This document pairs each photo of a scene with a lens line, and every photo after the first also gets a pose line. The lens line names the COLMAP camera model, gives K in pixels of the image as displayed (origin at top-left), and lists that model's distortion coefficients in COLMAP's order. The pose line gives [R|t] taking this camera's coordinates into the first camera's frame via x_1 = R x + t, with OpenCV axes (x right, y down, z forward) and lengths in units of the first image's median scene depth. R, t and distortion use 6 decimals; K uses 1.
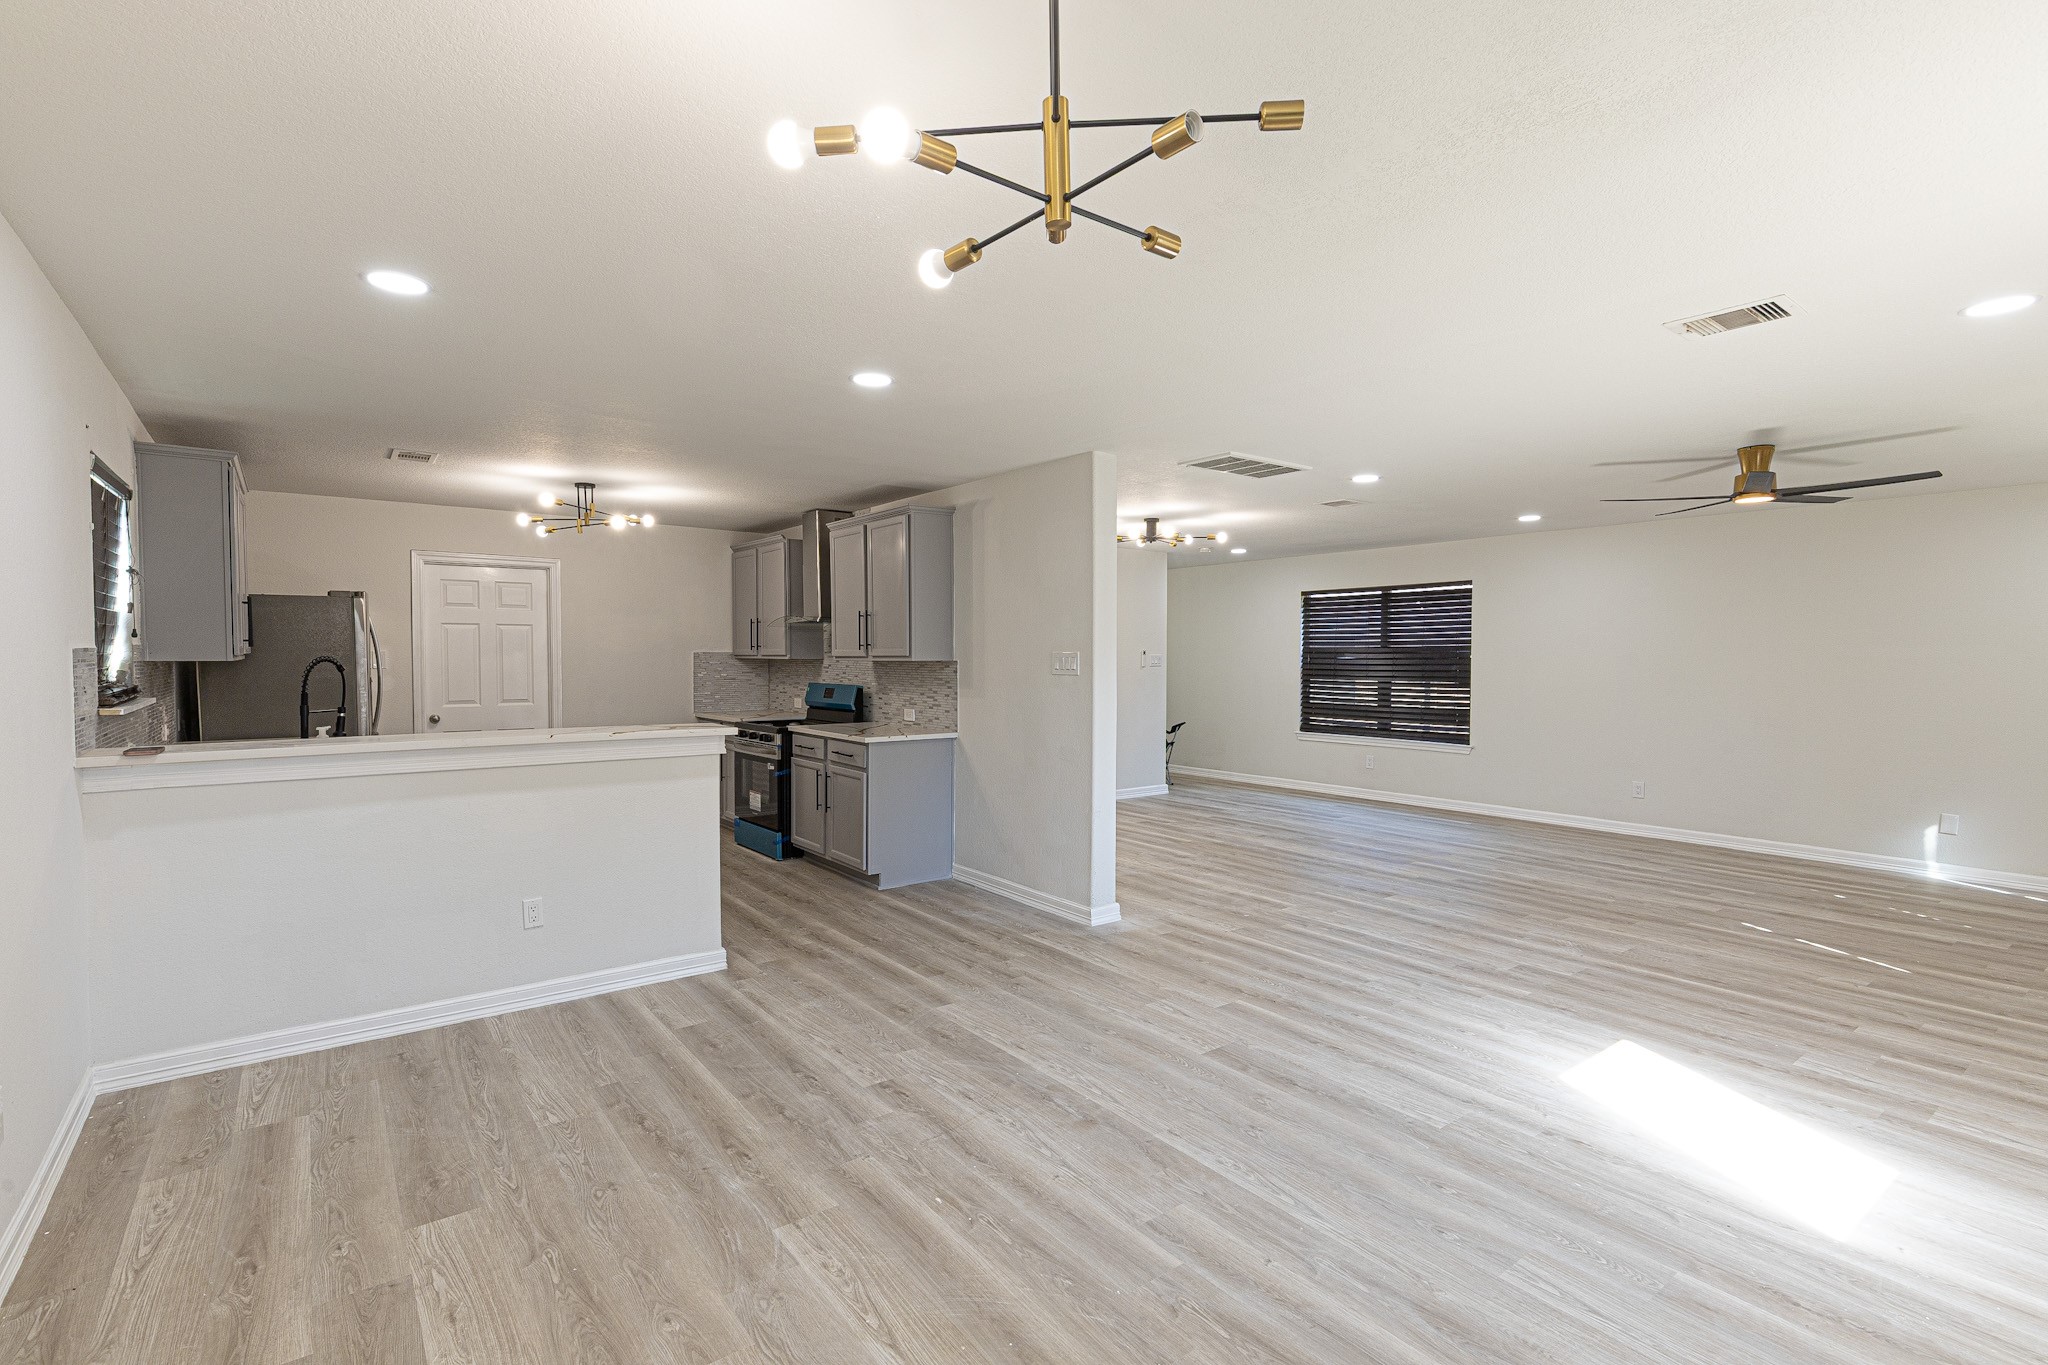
lens RADIAL K [[940.9, 0, 1010.2], [0, 940.9, 684.4], [0, 0, 1]] dist [0.011002, -0.002095]
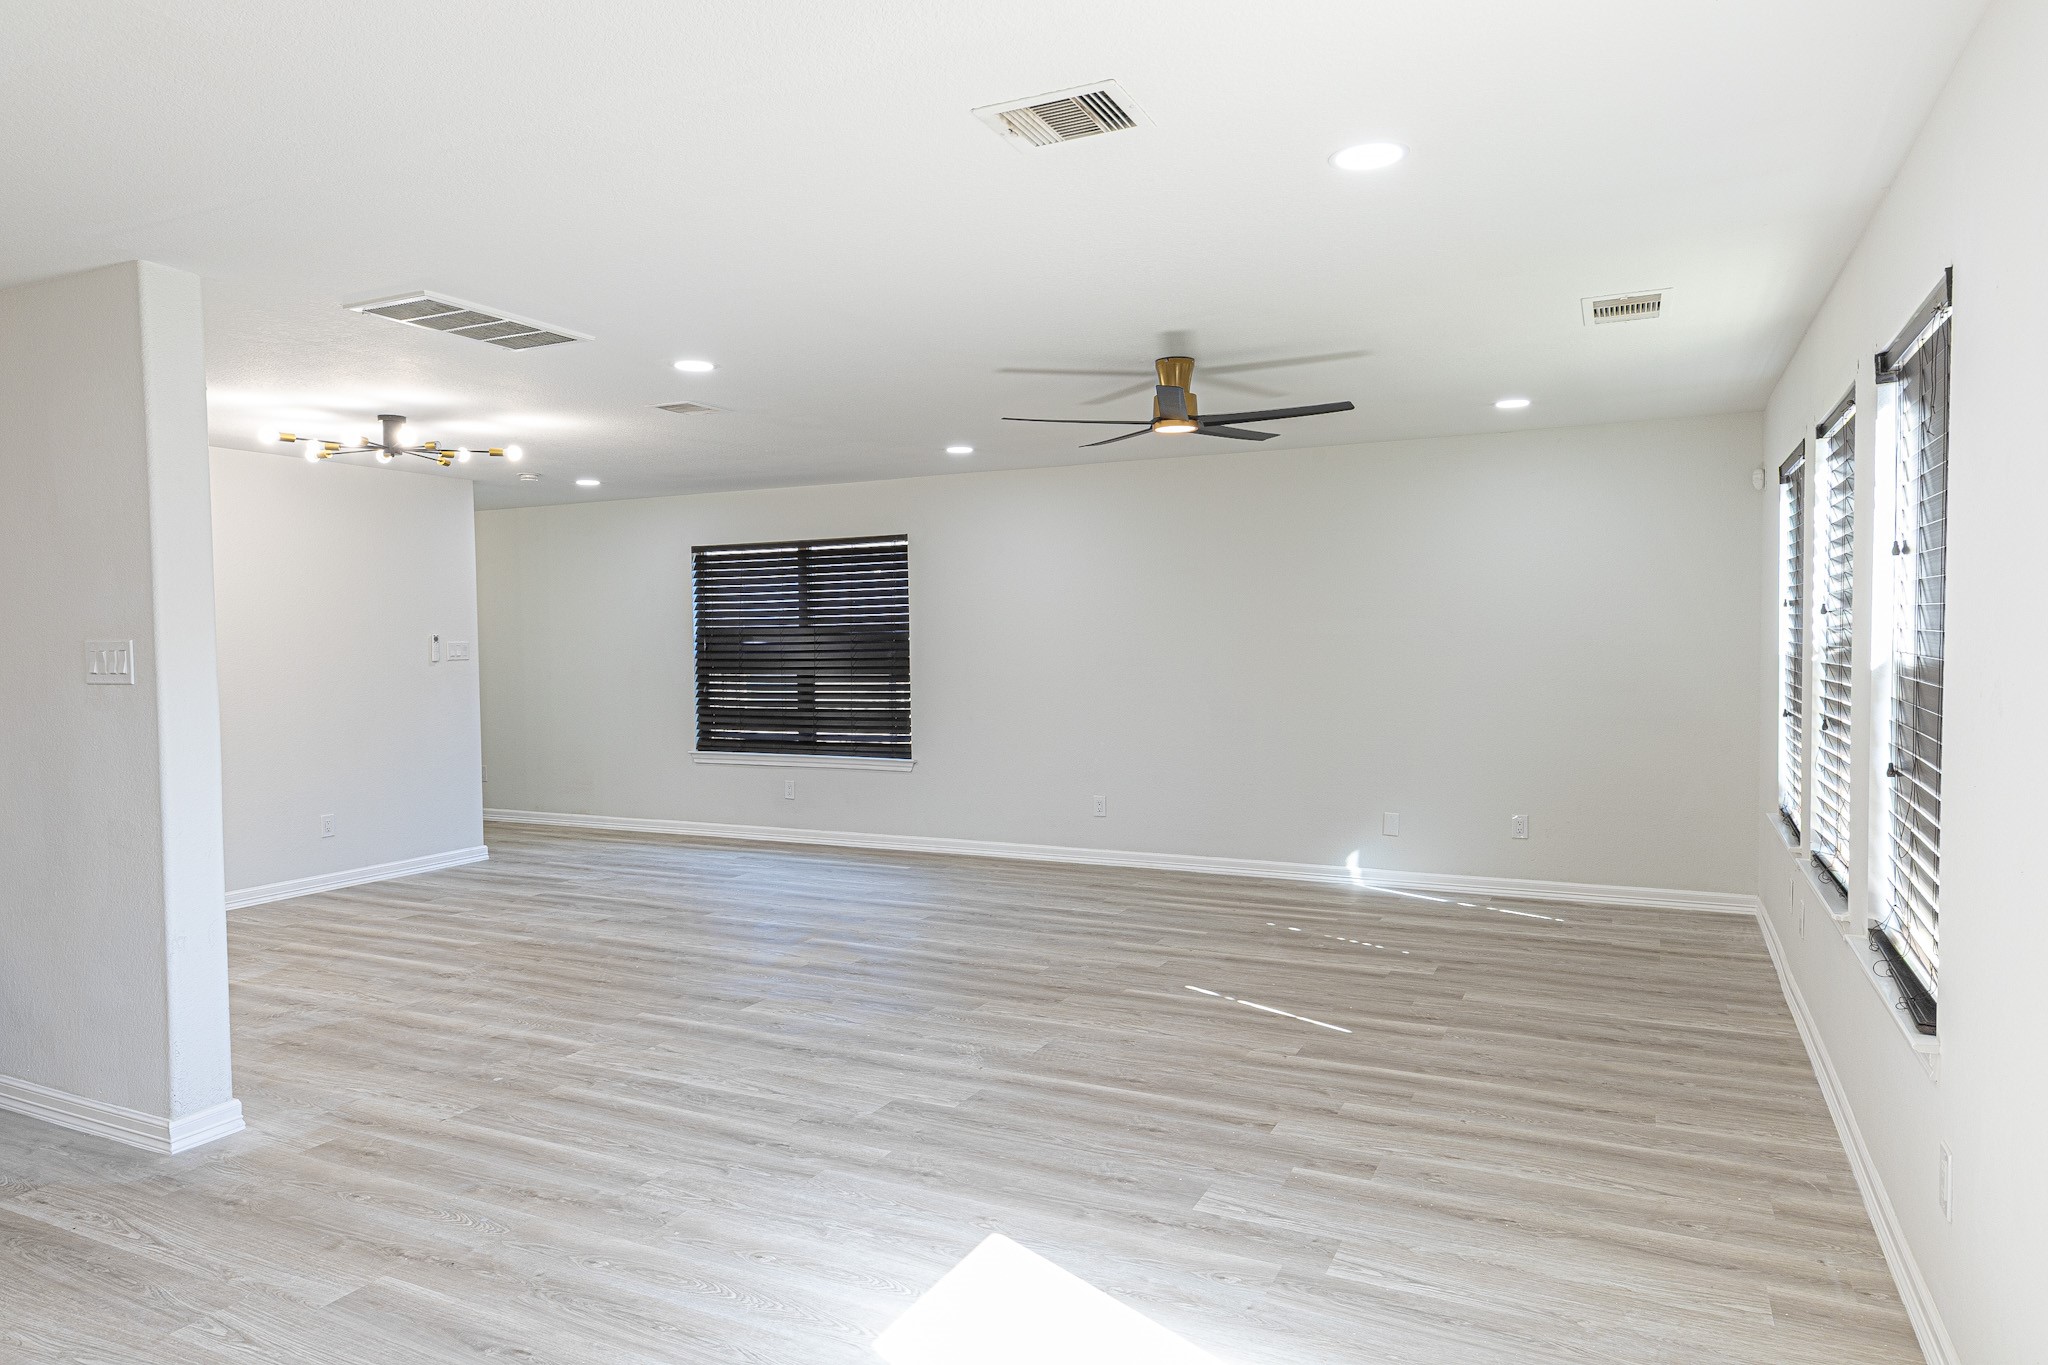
lens RADIAL K [[1275.9, 0, 1005.5], [0, 1275.9, 675.9], [0, 0, 1]] dist [0.003409, -0.000188]
pose [[0.893652, -0.026997, 0.447949, 0.196443], [0.028365, 0.999591, 0.003656, -0.003176], [-0.447864, 0.009439, 0.894052, 0.142854]]
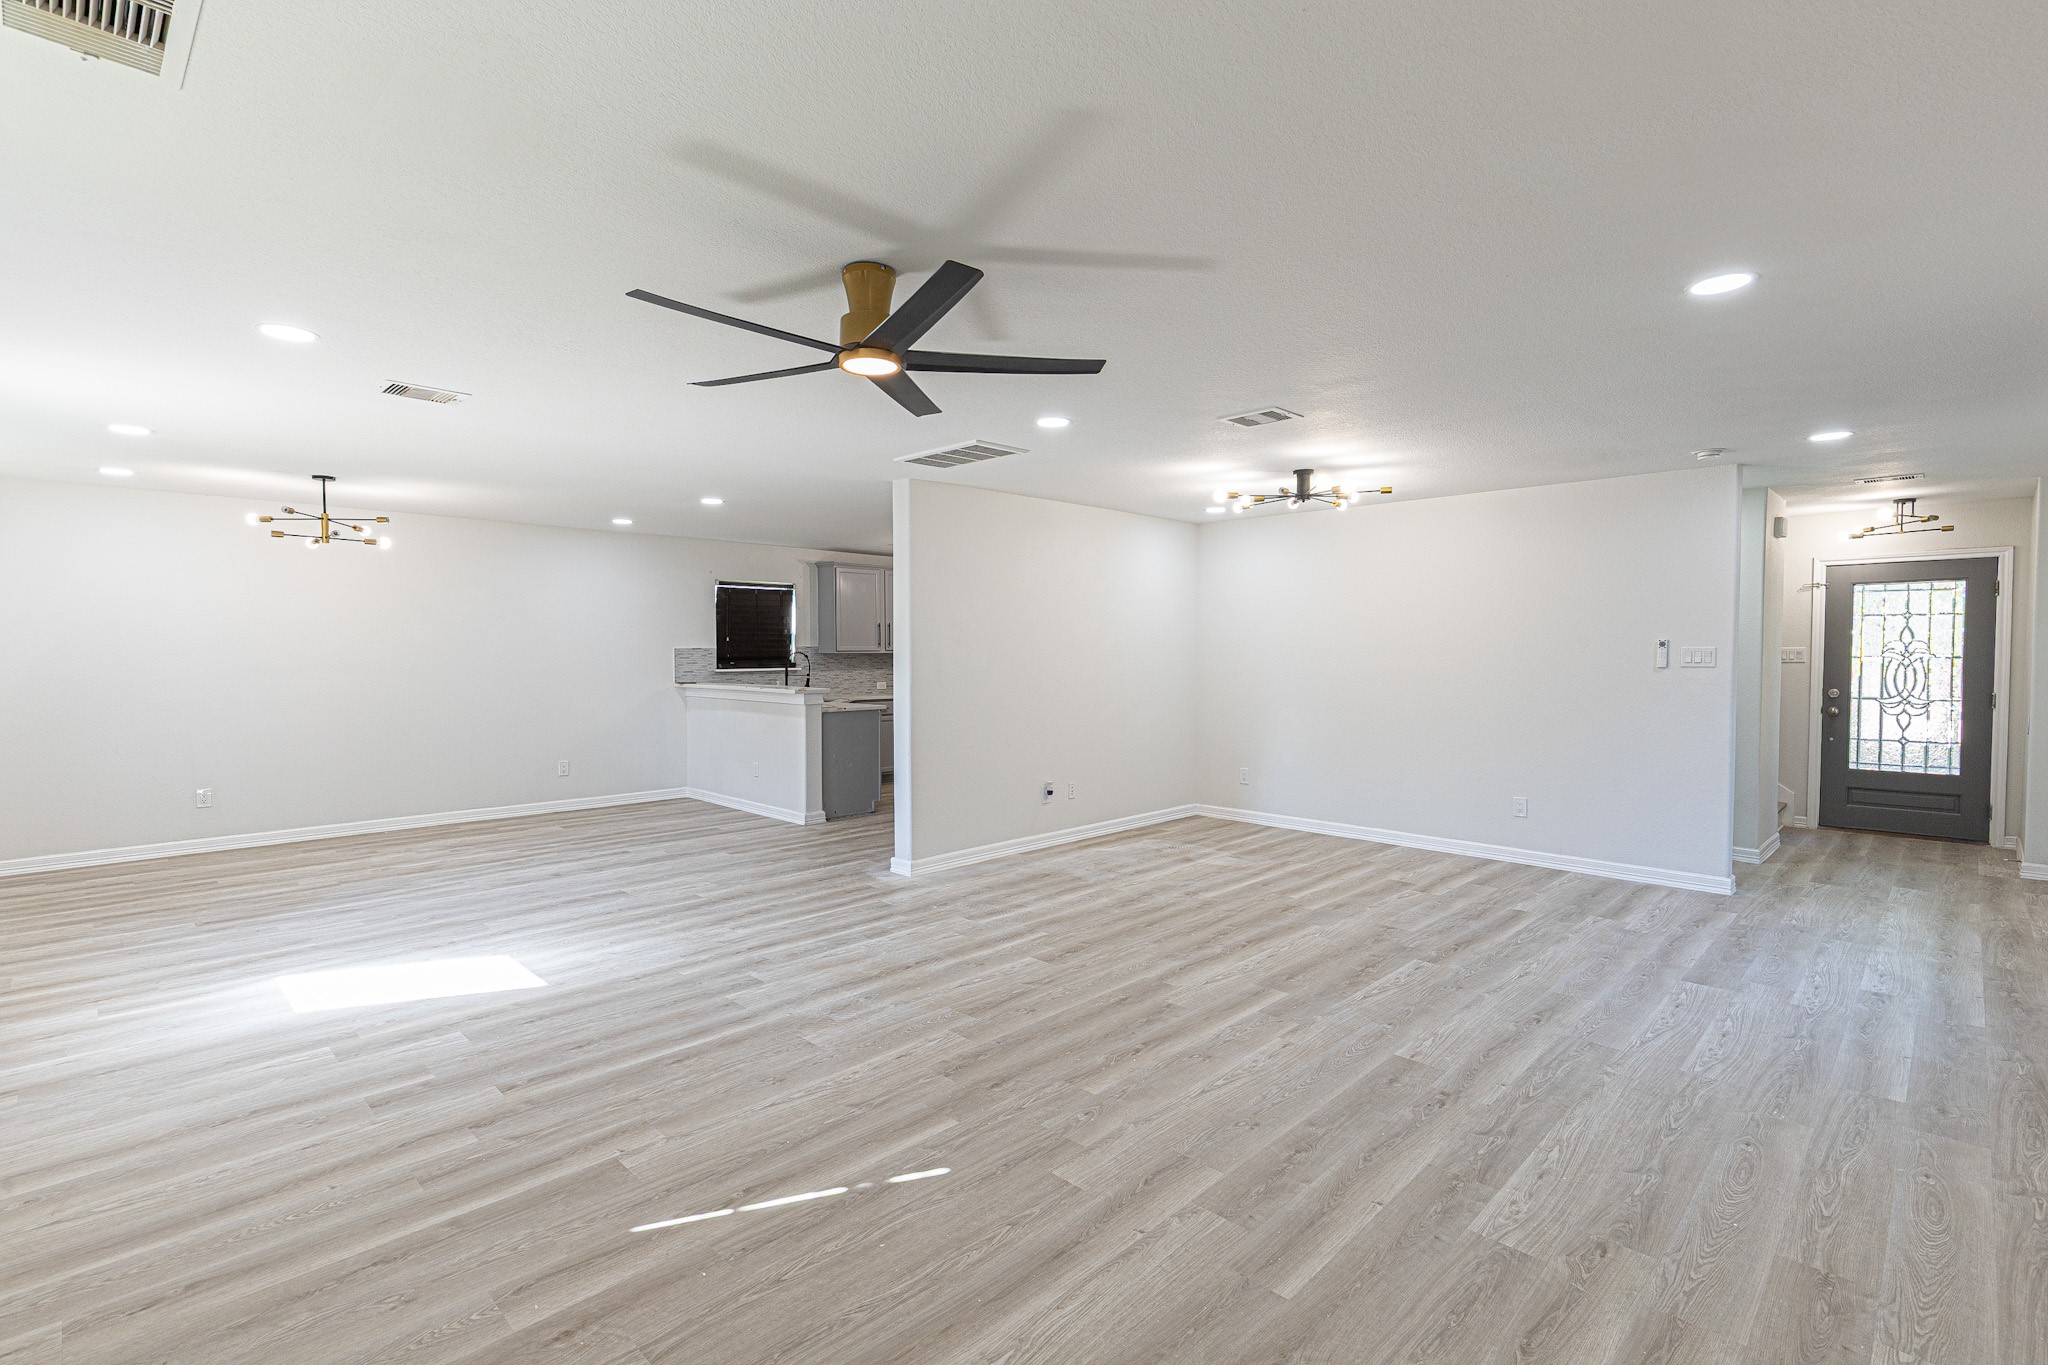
lens RADIAL K [[940.9, 0, 1010.2], [0, 940.9, 684.4], [0, 0, 1]] dist [0.011002, -0.002095]
pose [[0.138966, 0.032666, -0.989758, 1.342328], [-0.031009, 0.999109, 0.028621, -0.025465], [0.989812, 0.026714, 0.139855, 1.001338]]
